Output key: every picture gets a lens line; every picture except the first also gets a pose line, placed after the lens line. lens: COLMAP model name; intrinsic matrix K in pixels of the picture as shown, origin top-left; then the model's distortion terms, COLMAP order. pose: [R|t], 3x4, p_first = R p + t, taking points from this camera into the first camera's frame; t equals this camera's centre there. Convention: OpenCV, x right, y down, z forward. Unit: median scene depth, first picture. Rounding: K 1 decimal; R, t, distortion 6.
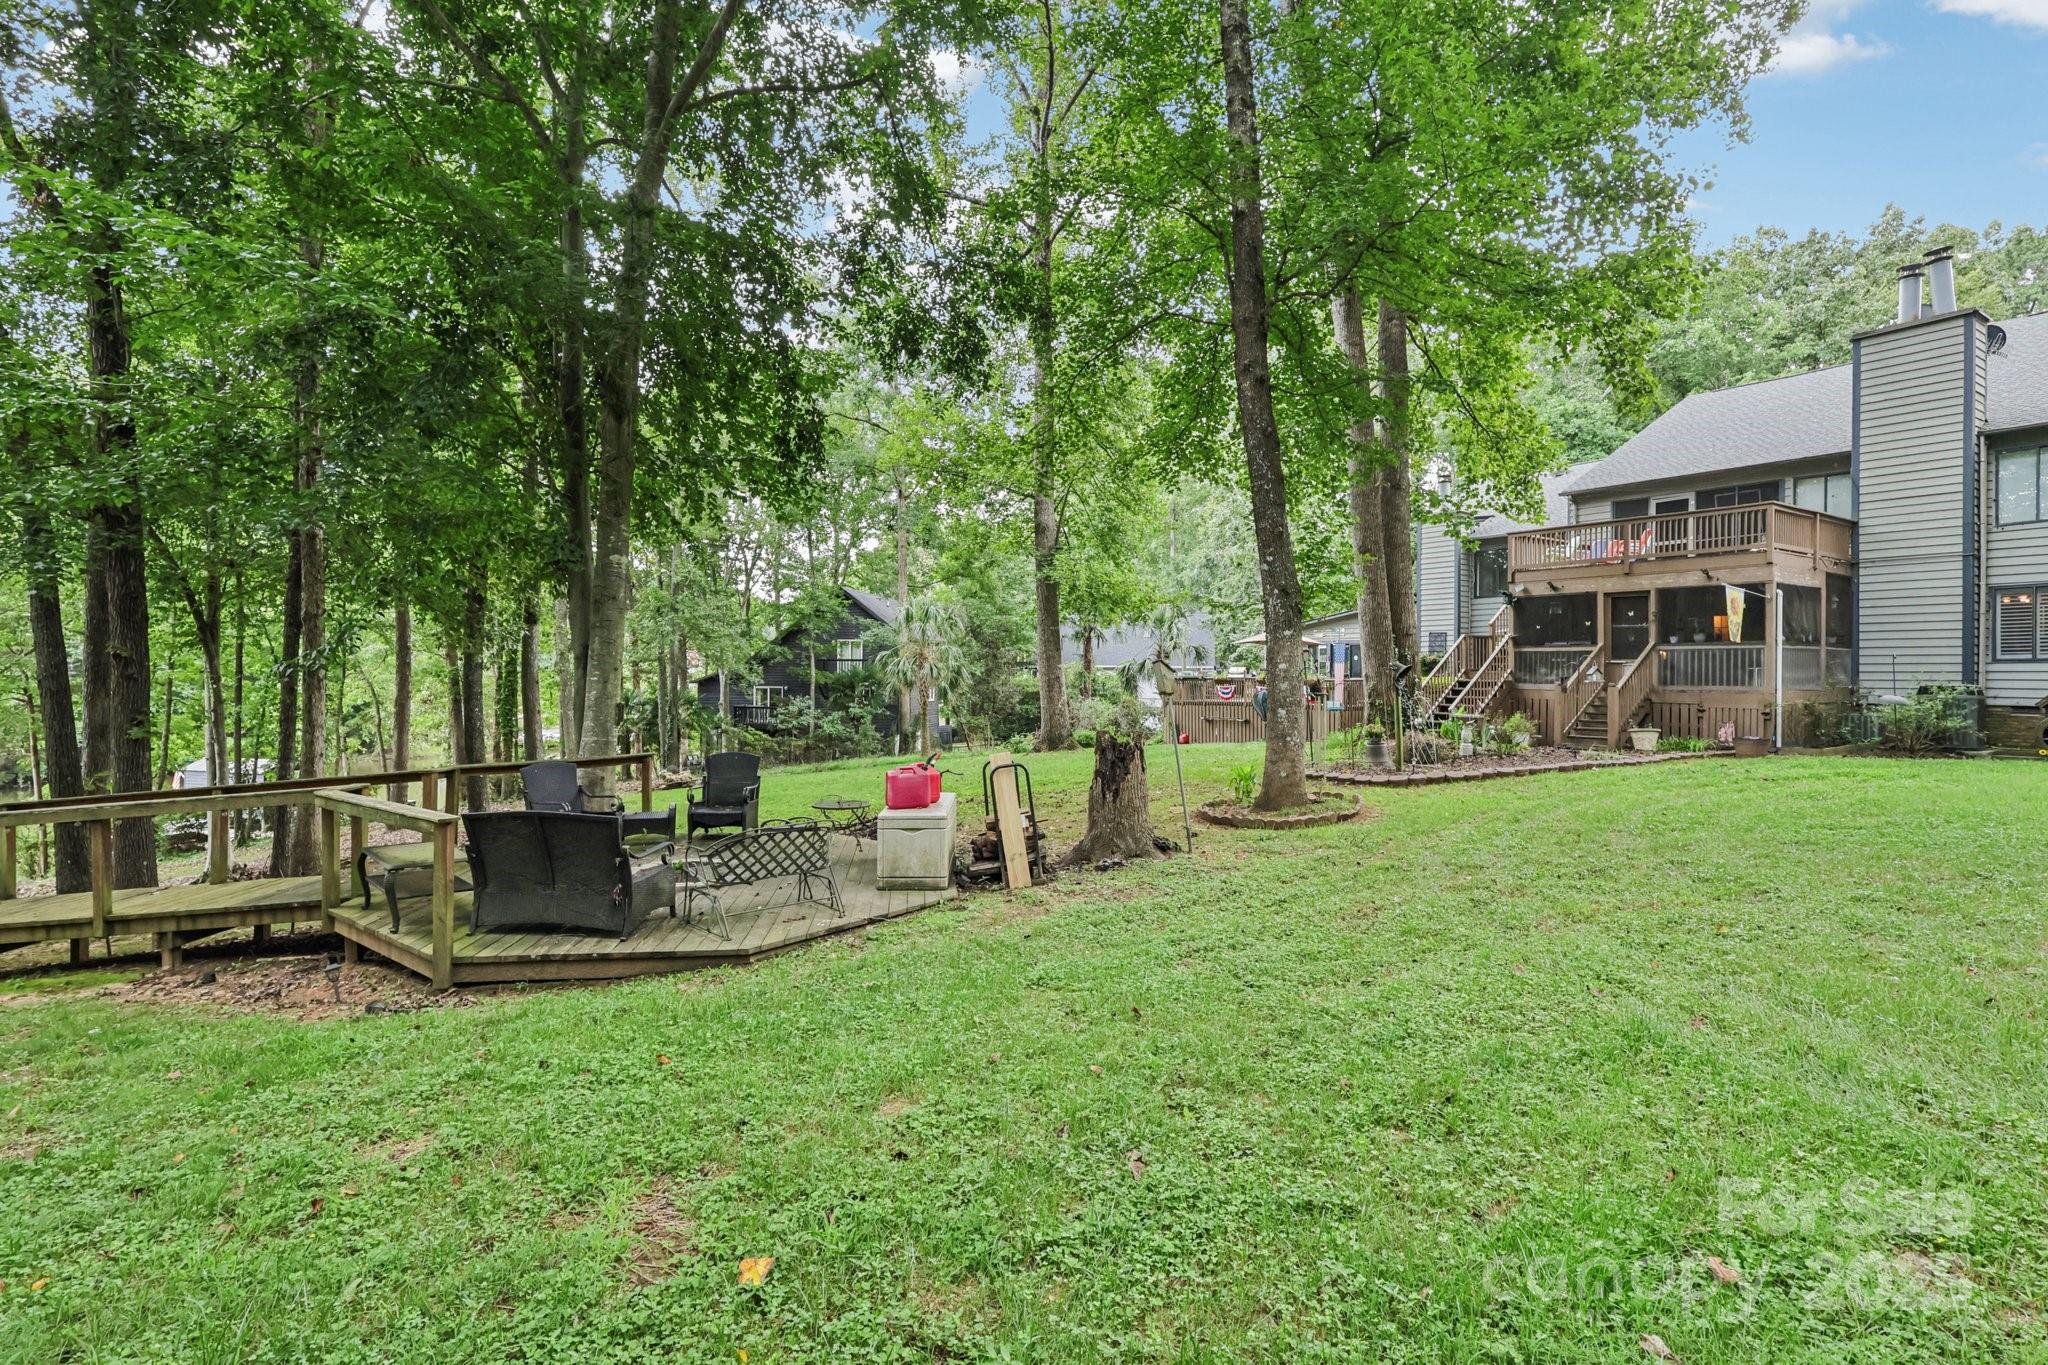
lens RADIAL K [[978.1, 0, 1022.0], [0, 978.1, 673.0], [0, 0, 1]] dist [-0.000968, 0.001723]
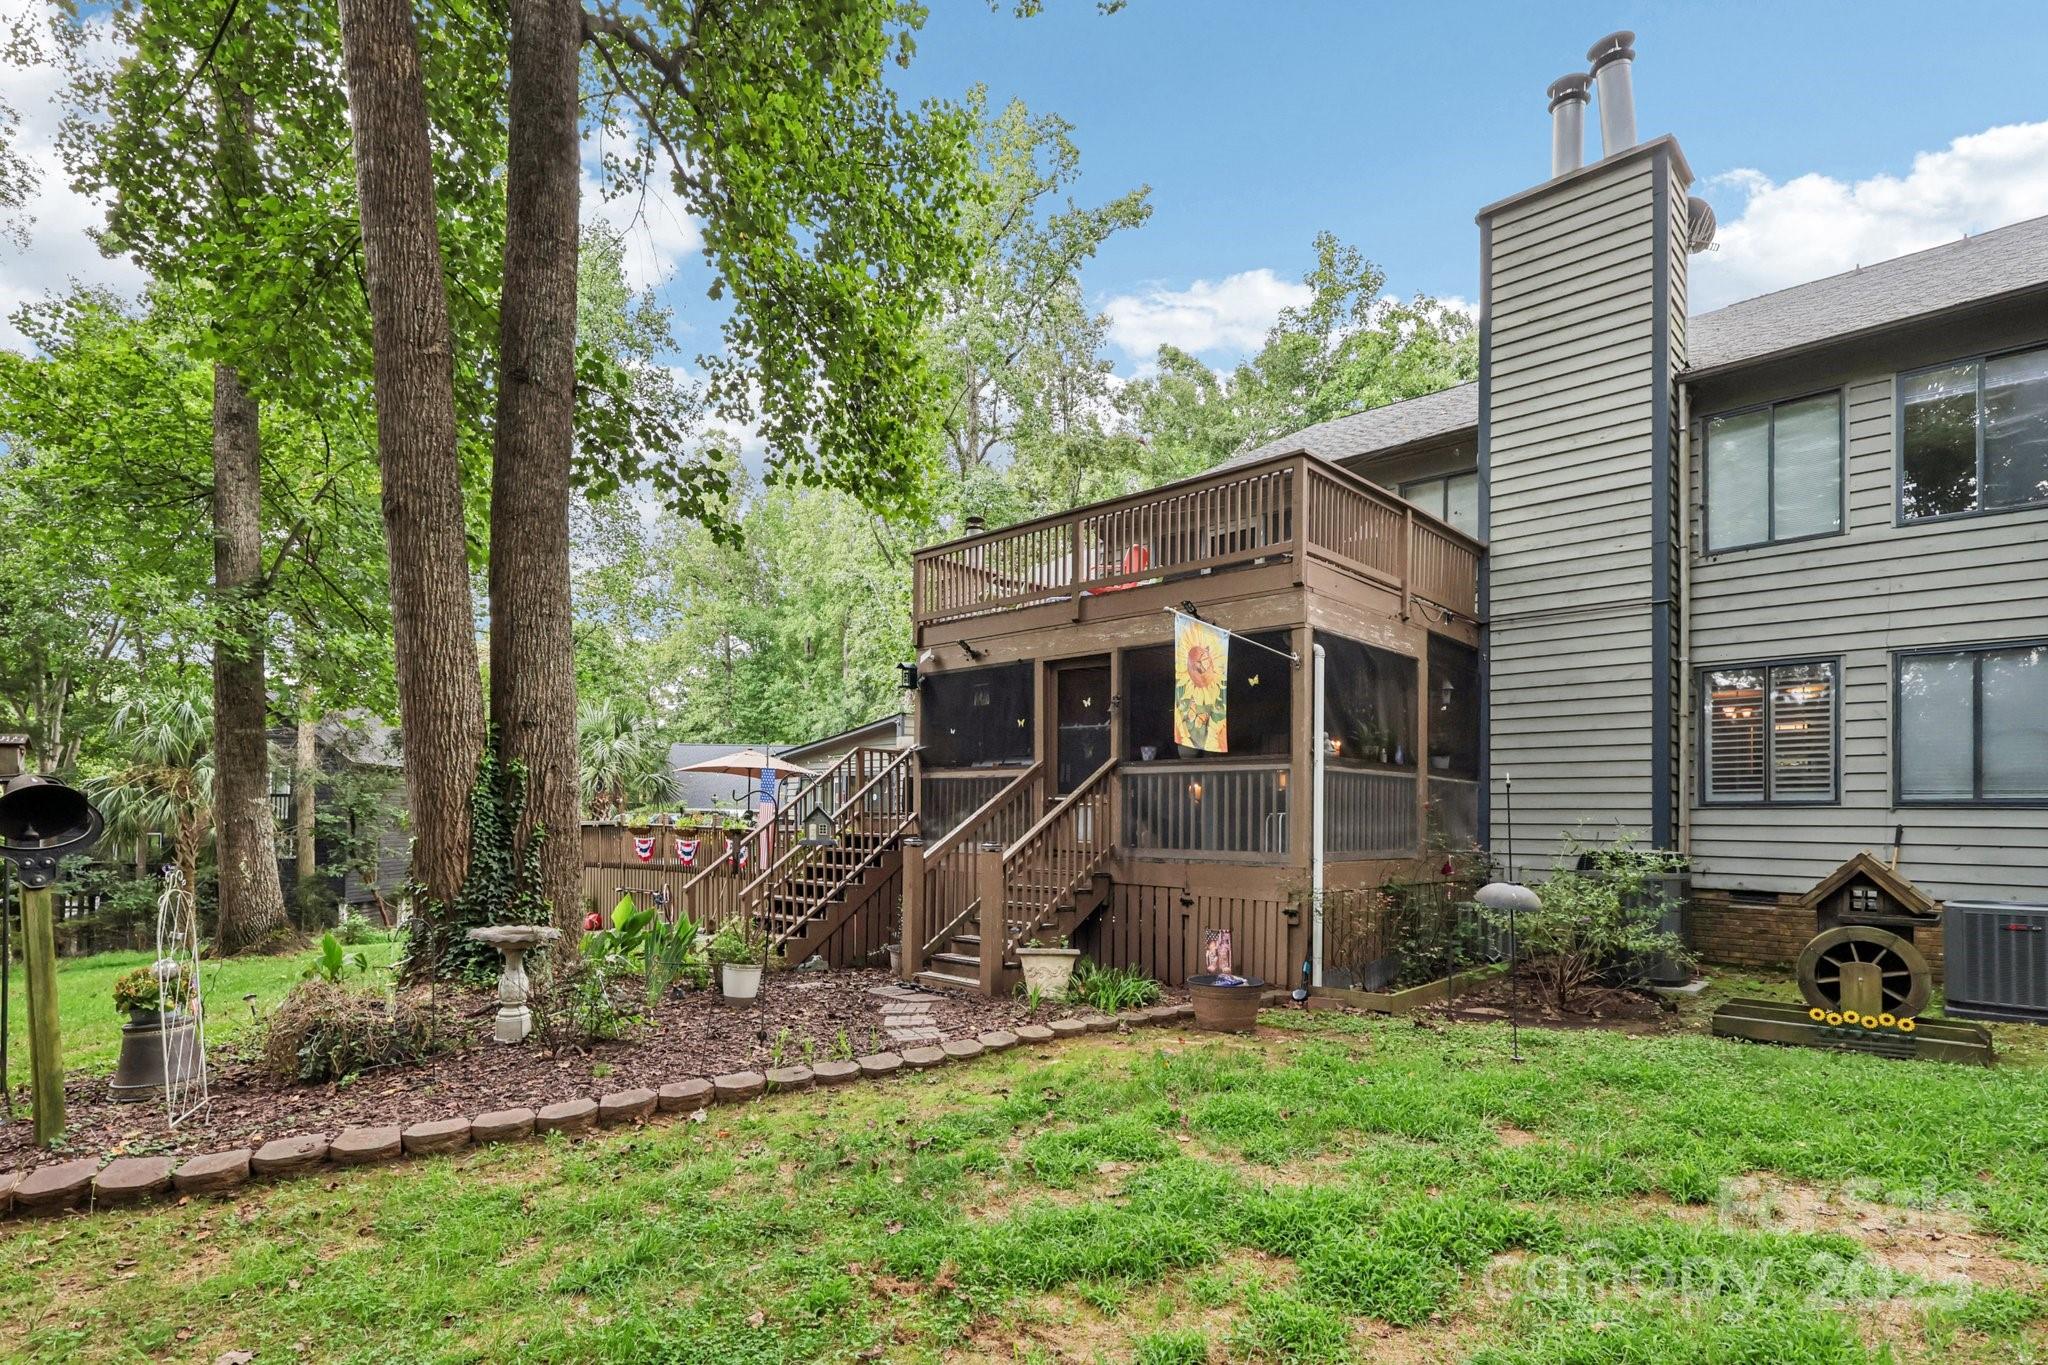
lens RADIAL K [[978.1, 0, 1037.8], [0, 978.1, 798.0], [0, 0, 1]] dist [-0.000968, 0.001723]
pose [[0.978144, 0.013988, 0.207458, 0.526394], [-0.009475, 0.999697, -0.022729, -0.000655], [-0.207713, 0.020267, 0.977980, 0.552195]]
